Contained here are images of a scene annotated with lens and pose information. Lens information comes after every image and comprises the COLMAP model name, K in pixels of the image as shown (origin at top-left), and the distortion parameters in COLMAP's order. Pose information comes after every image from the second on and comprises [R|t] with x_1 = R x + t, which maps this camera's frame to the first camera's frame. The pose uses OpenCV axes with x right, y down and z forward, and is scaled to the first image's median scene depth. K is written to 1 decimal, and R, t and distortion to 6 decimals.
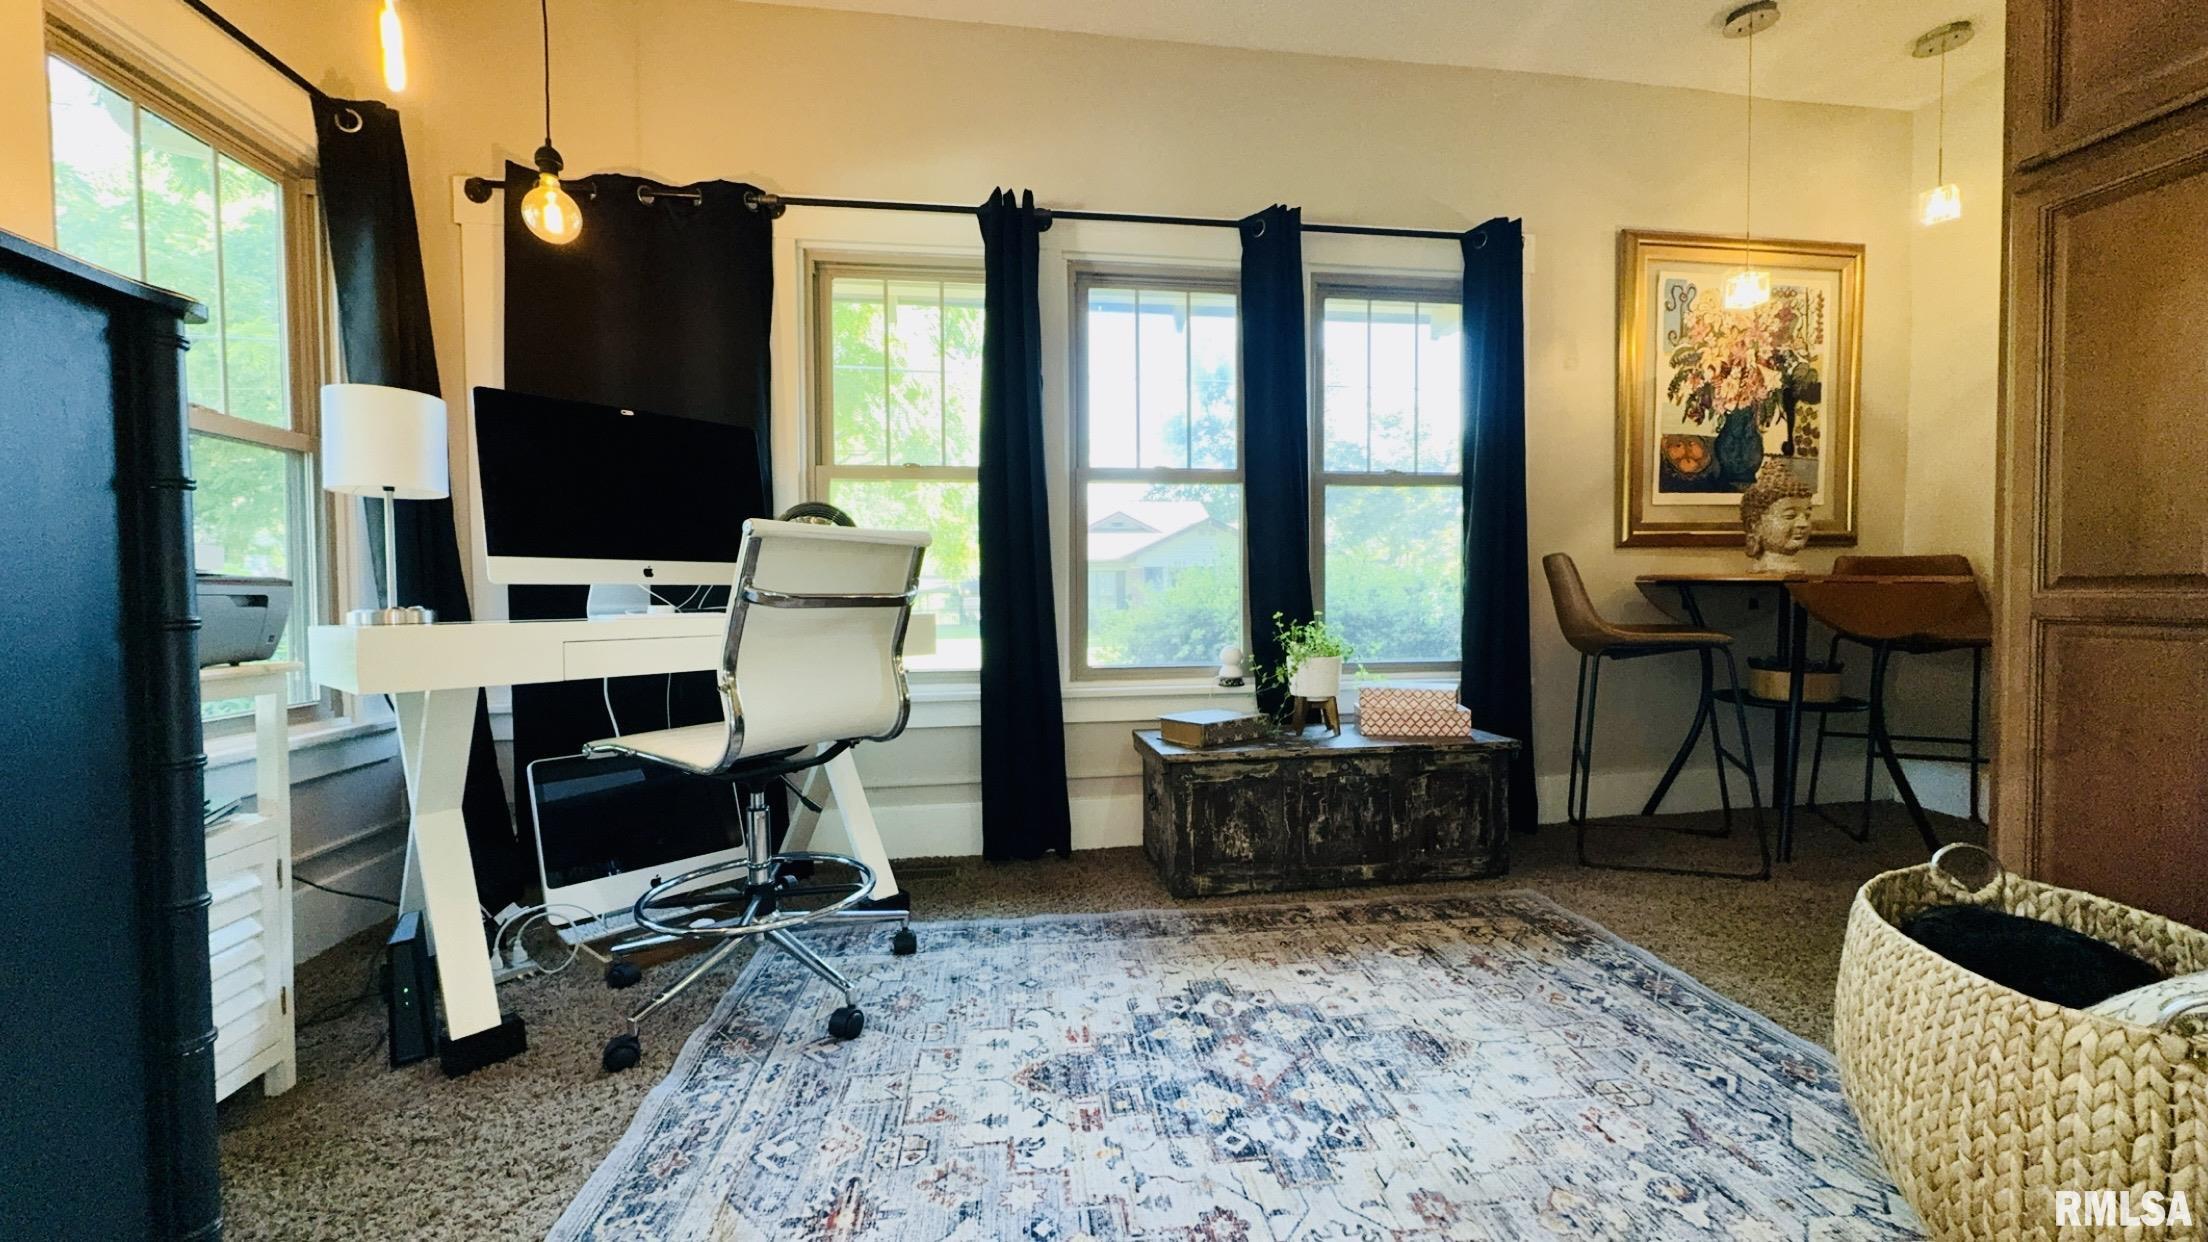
lens RADIAL K [[840.2, 0, 1093.7], [0, 840.2, 622.6], [0, 0, 1]] dist [-0.001332, 0.000488]
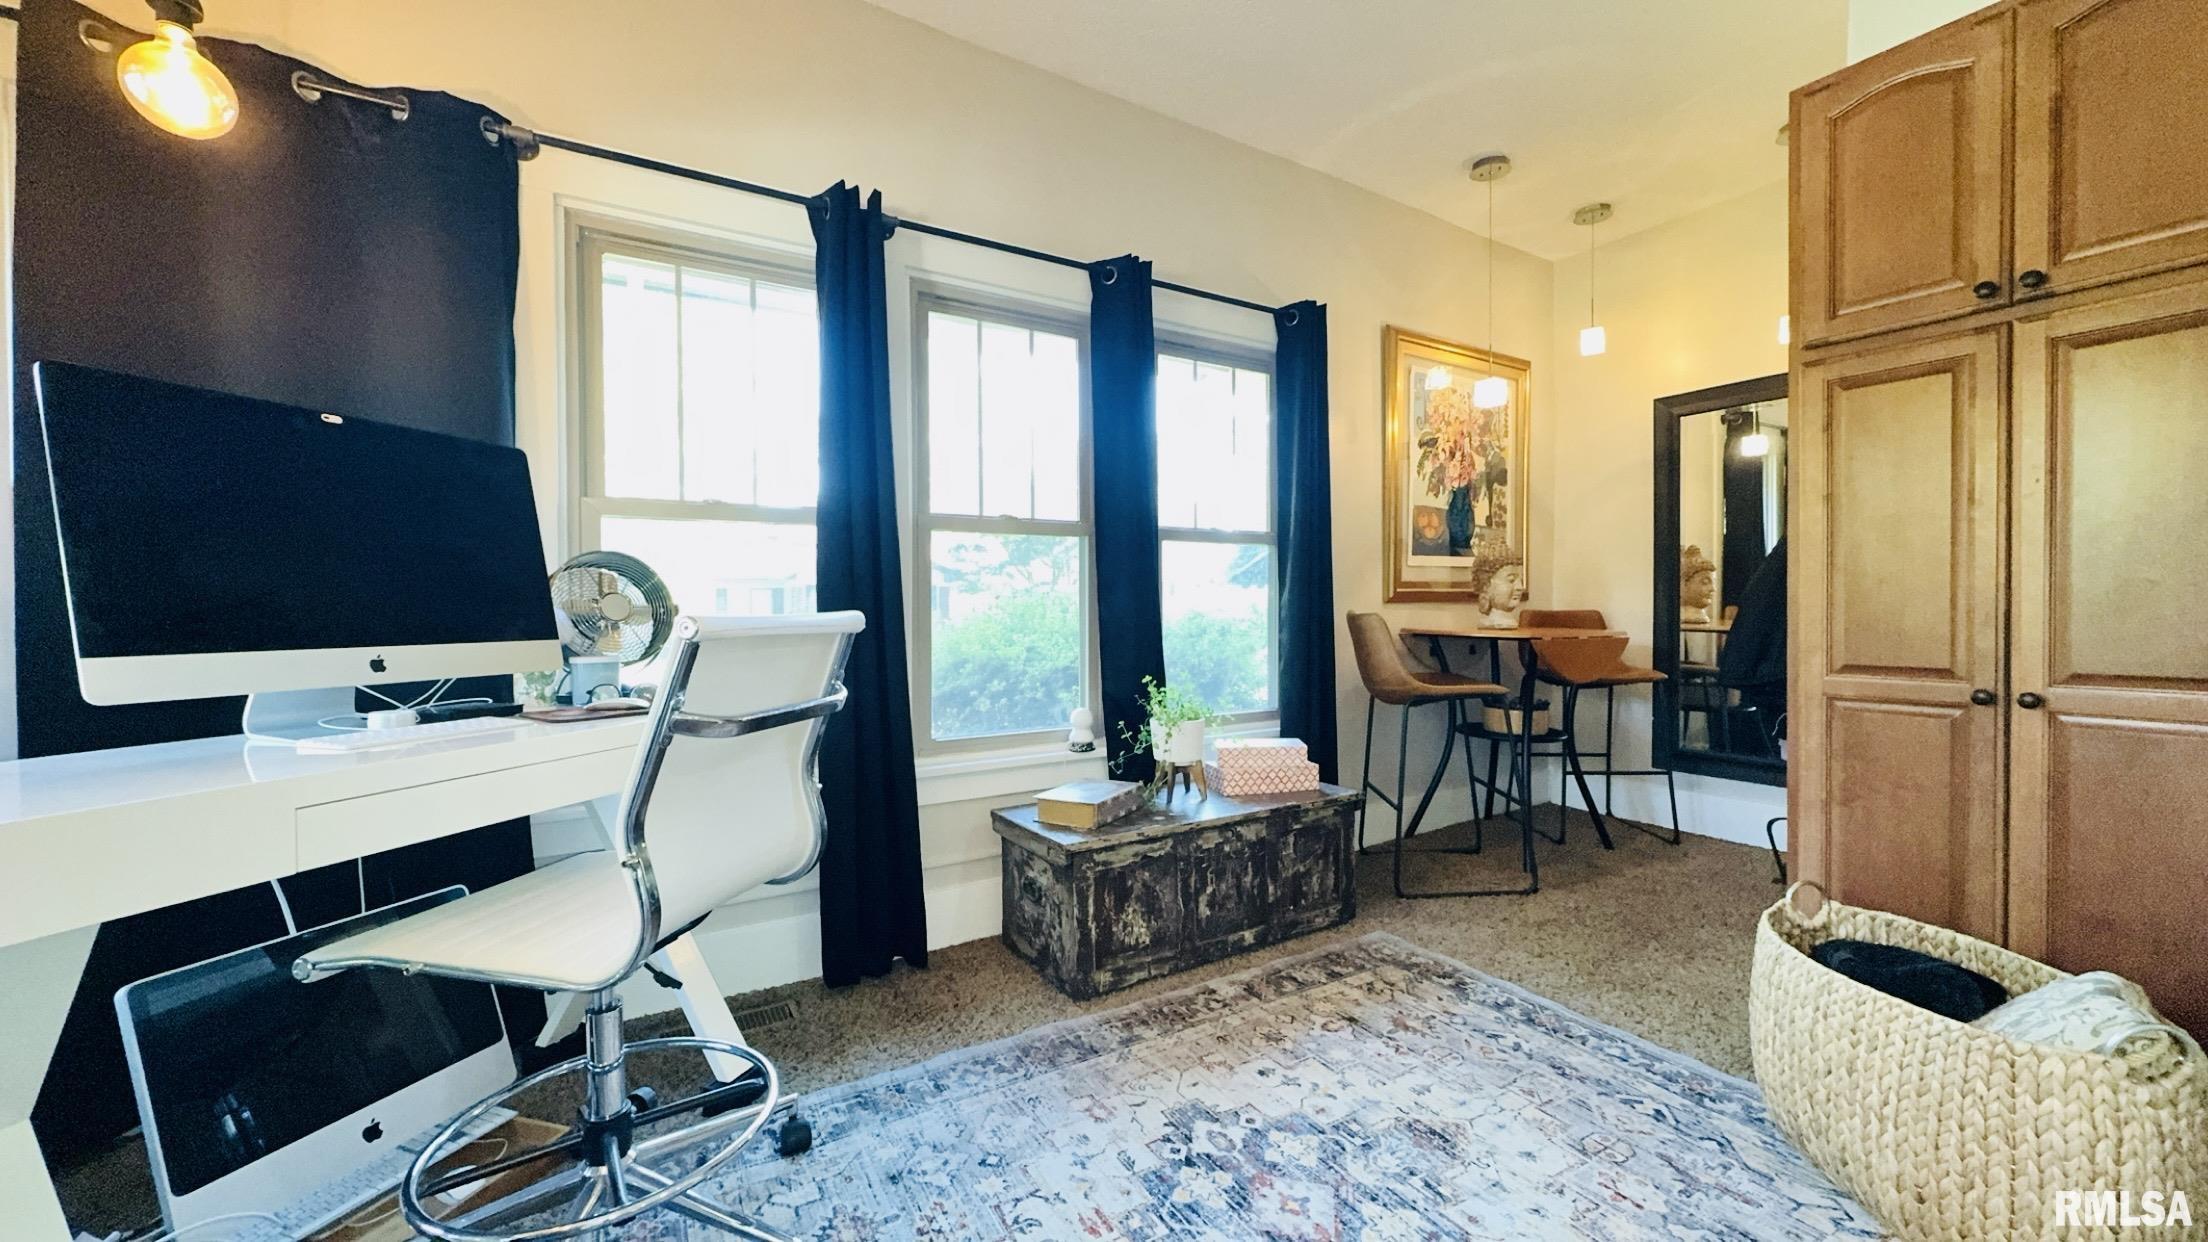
lens RADIAL K [[840.2, 0, 1099.7], [0, 840.2, 623.4], [0, 0, 1]] dist [-0.001332, 0.000488]
pose [[0.917690, -0.006184, 0.397249, -0.223665], [0.013737, 0.999775, -0.016170, -0.060686], [-0.397059, 0.020296, 0.917568, 0.142111]]
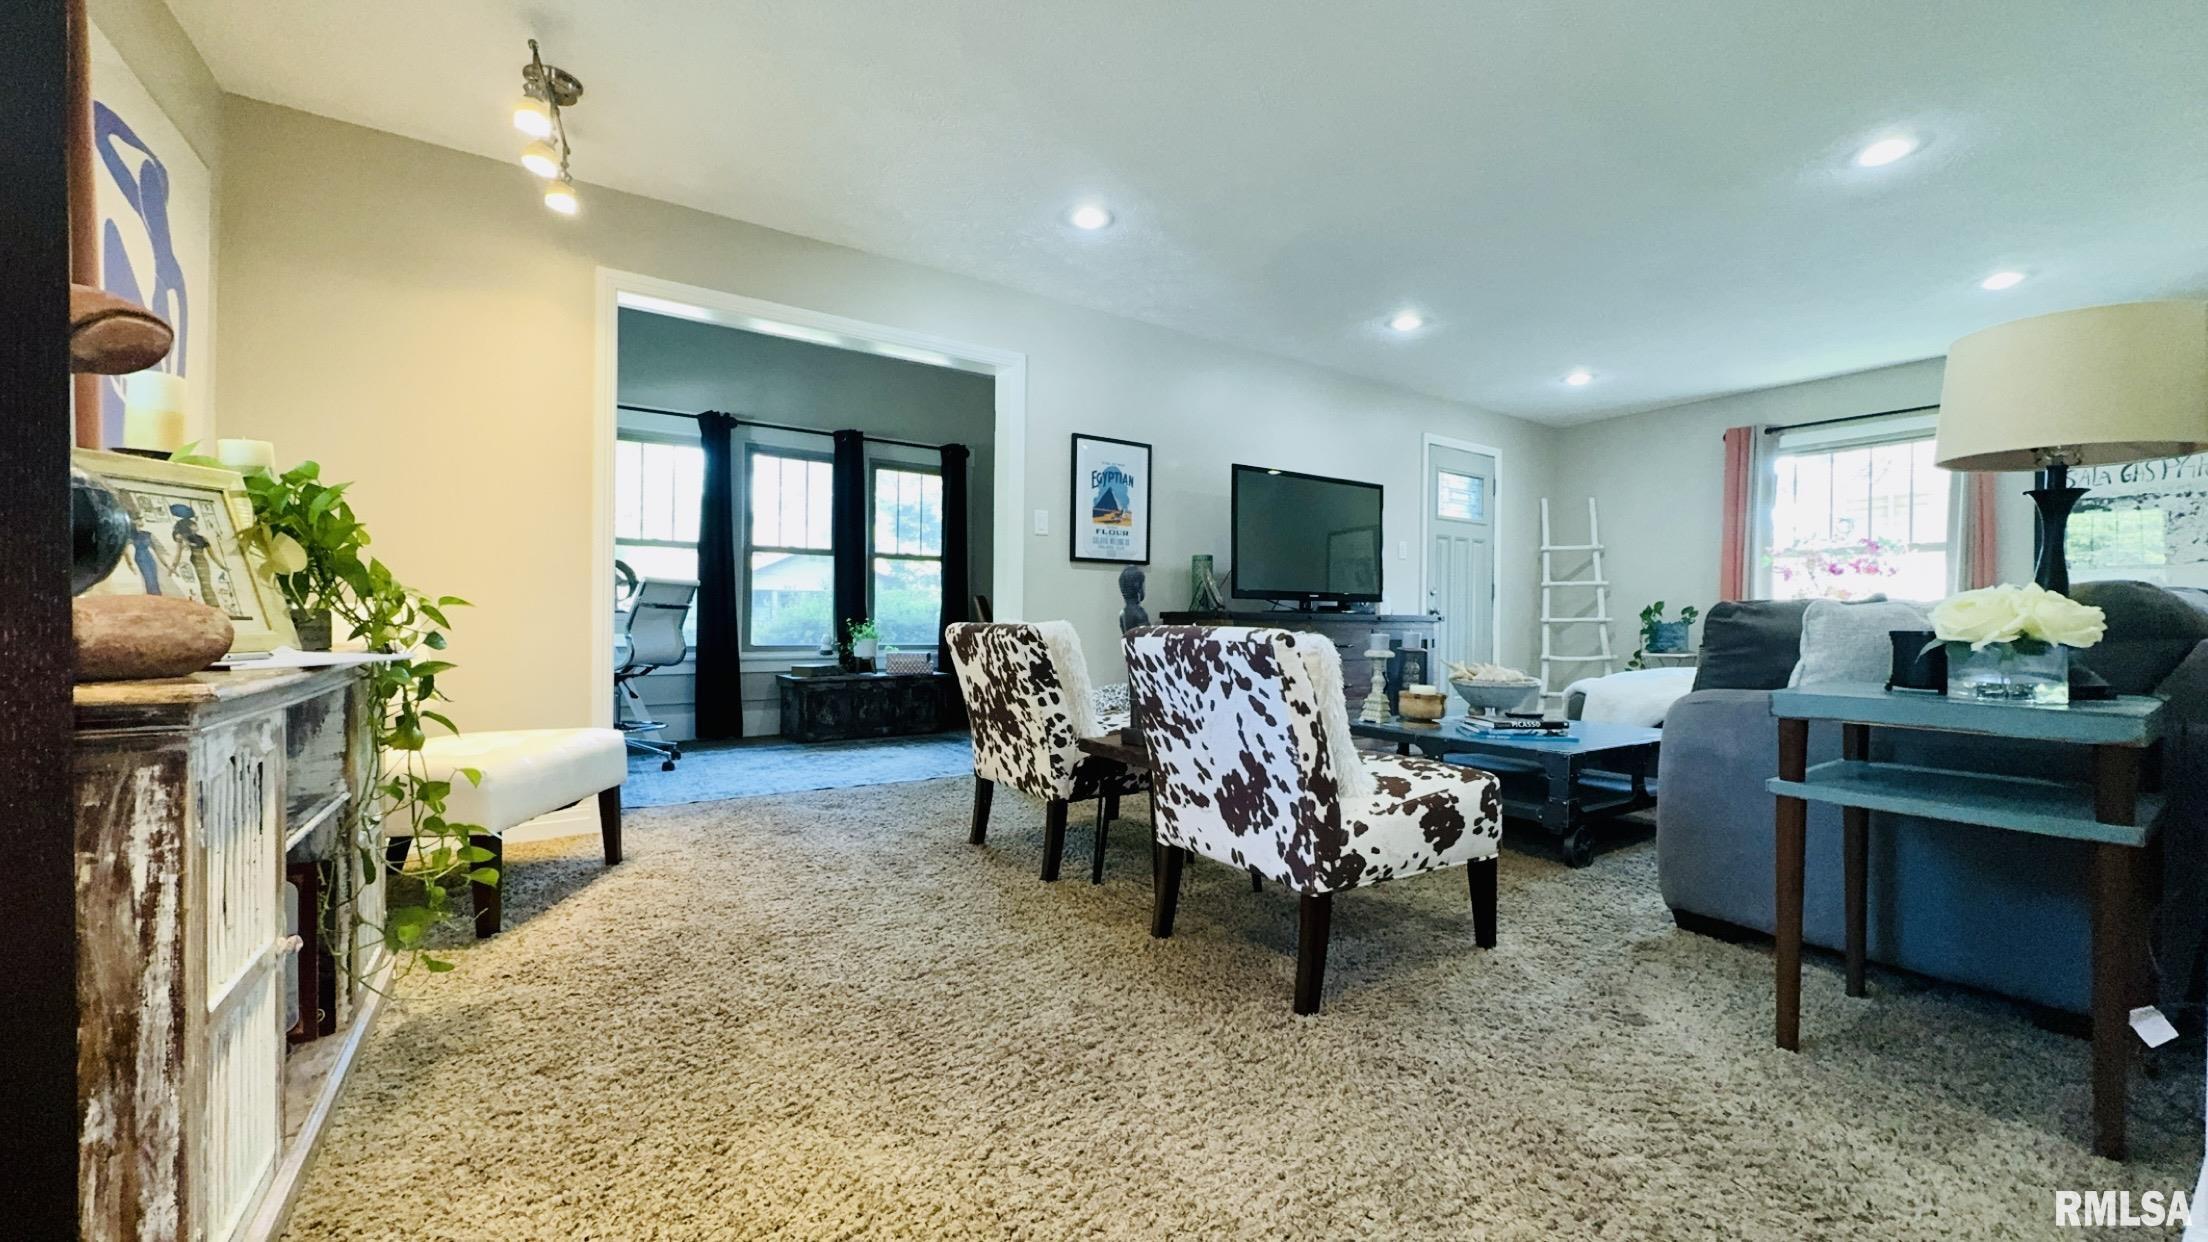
lens RADIAL K [[840.2, 0, 1094.8], [0, 840.2, 617.0], [0, 0, 1]] dist [-0.001332, 0.000488]
pose [[0.898745, 0.018807, 0.438068, -0.169912], [-0.002952, 0.999317, -0.036846, 0.066021], [-0.438462, 0.031822, 0.898186, -1.303018]]
